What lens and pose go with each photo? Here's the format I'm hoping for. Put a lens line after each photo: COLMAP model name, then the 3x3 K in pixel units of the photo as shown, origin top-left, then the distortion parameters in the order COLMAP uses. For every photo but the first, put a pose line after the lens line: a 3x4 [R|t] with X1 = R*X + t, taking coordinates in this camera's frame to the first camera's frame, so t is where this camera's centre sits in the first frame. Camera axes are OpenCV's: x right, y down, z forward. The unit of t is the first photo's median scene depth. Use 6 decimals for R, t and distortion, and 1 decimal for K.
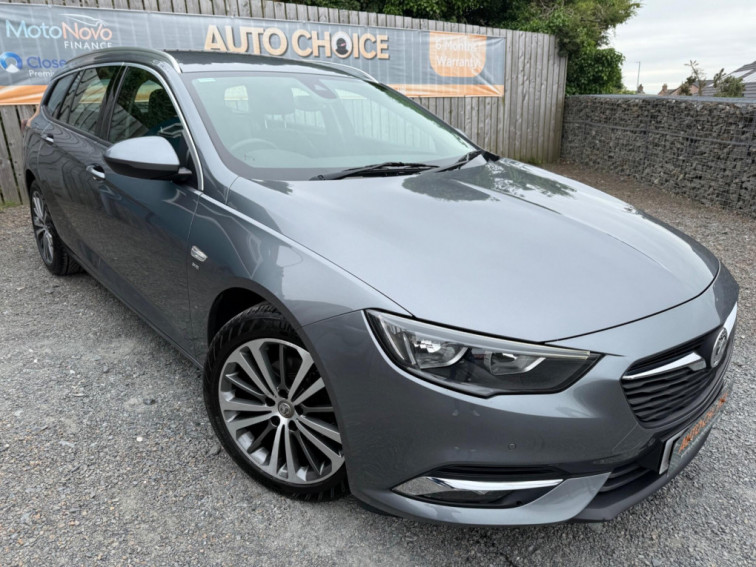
lens RADIAL K [[541.7, 0, 379.1], [0, 541.7, 283.4], [0, 0, 1]] dist [0.004889, -0.007101]
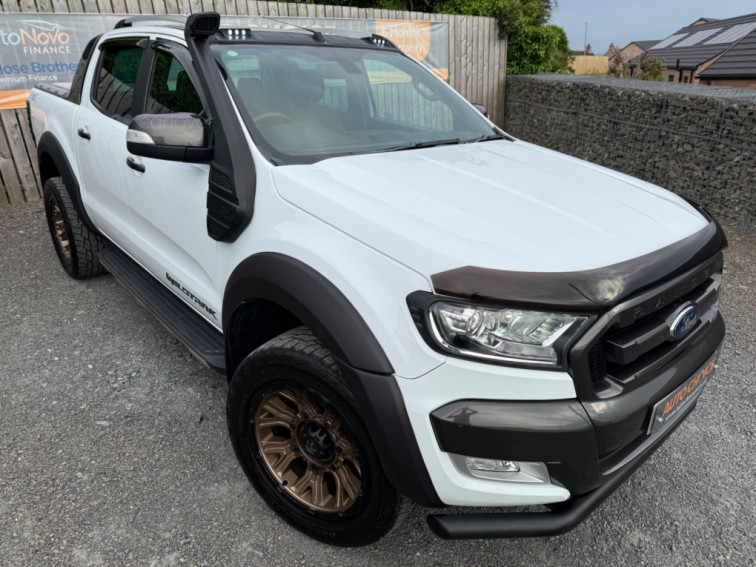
lens RADIAL K [[541.6, 0, 380.6], [0, 541.6, 284.7], [0, 0, 1]] dist [0.003586, -0.006720]
pose [[0.996186, -0.046699, 0.073709, 0.001938], [0.041964, 0.997033, 0.064527, -0.022123], [-0.076504, -0.061188, 0.995190, -0.078307]]
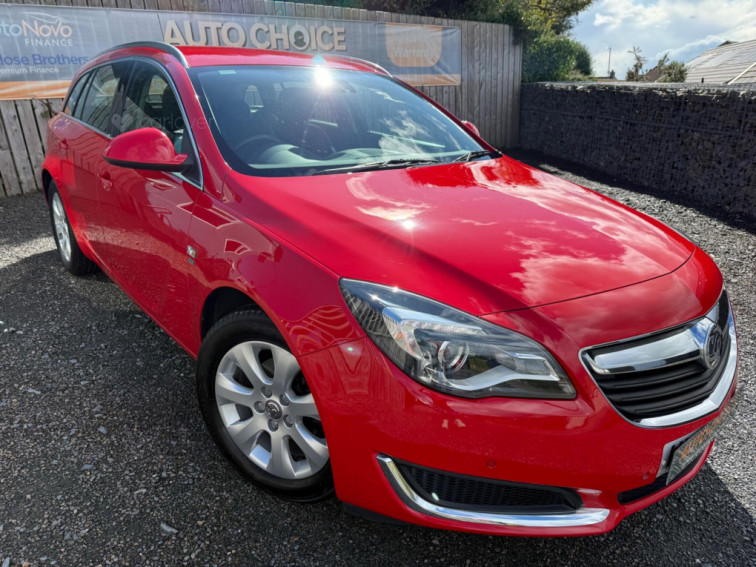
lens RADIAL K [[541.6, 0, 380.6], [0, 541.6, 284.7], [0, 0, 1]] dist [0.003586, -0.006720]
pose [[0.998929, -0.028692, 0.036299, 0.032654], [0.027976, 0.999407, 0.020098, 0.014469], [-0.036854, -0.019061, 0.999139, -0.046710]]
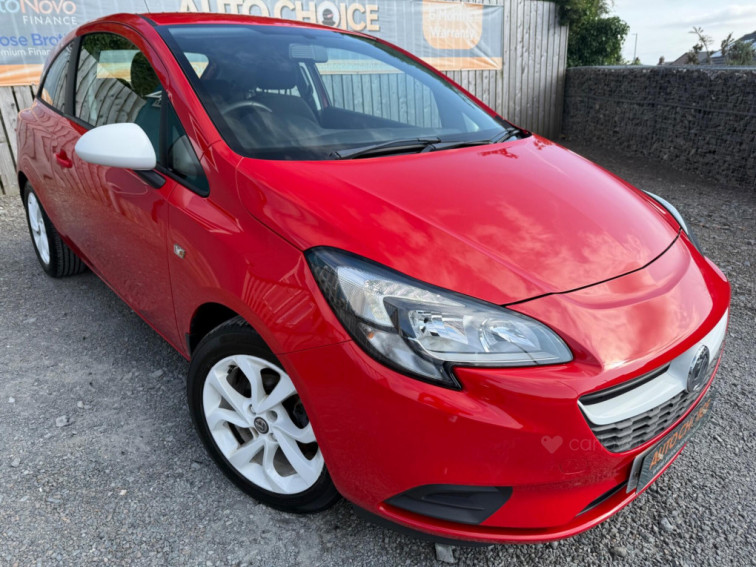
lens RADIAL K [[546.5, 0, 377.6], [0, 546.5, 284.1], [0, 0, 1]] dist [-0.003673, 0.001611]
pose [[0.999761, -0.021387, 0.004503, 0.001389], [0.021221, 0.999197, 0.033985, -0.010186], [-0.005227, -0.033882, 0.999412, 0.045236]]
